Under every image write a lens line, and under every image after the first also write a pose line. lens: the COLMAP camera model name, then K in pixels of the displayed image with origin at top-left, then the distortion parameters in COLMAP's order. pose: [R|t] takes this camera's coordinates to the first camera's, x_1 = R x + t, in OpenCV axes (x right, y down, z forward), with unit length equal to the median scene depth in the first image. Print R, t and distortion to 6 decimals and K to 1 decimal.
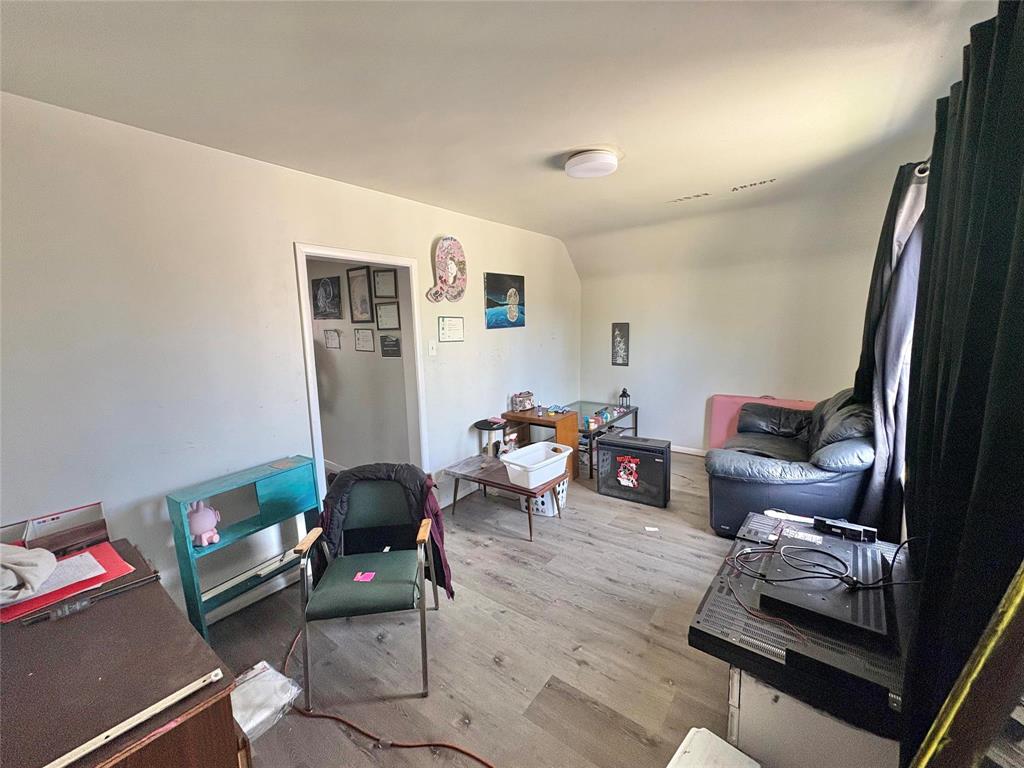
lens RADIAL K [[412.2, 0, 511.1], [0, 412.2, 387.7], [0, 0, 1]] dist [0.004358, 0.000065]
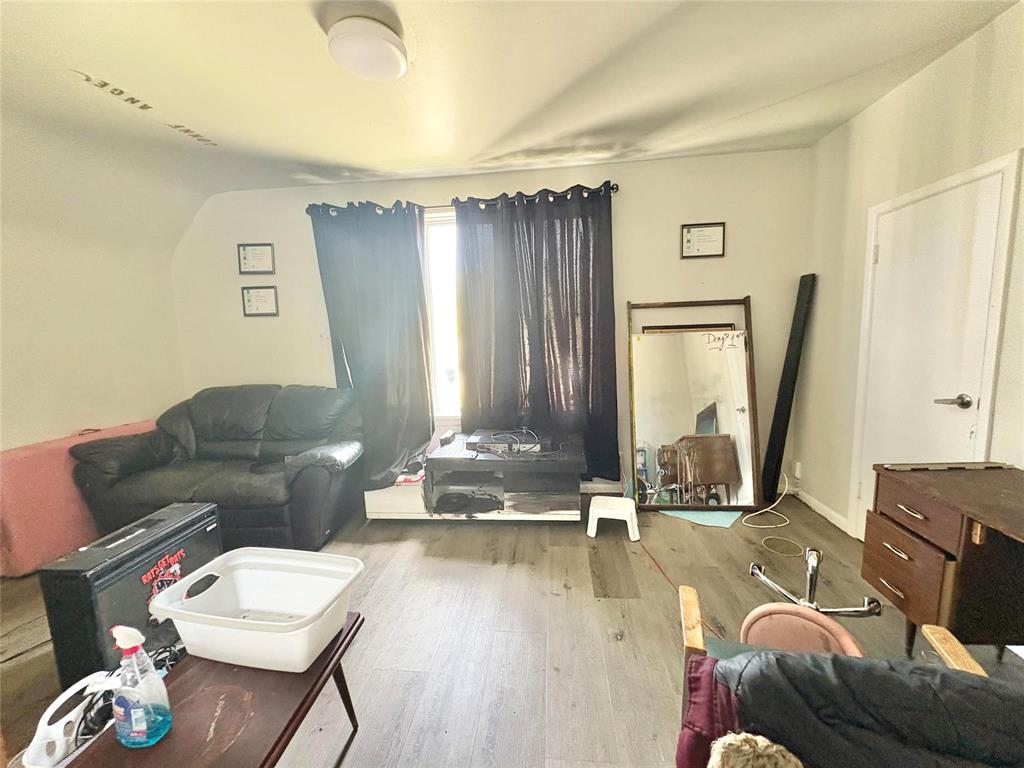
lens RADIAL K [[412.2, 0, 511.9], [0, 412.2, 386.0], [0, 0, 1]] dist [0.004358, 0.000065]
pose [[-0.540606, -0.061871, 0.838998, -0.636689], [0.183439, 0.964626, 0.189333, -0.099377], [-0.821033, 0.256259, -0.510133, 1.506455]]
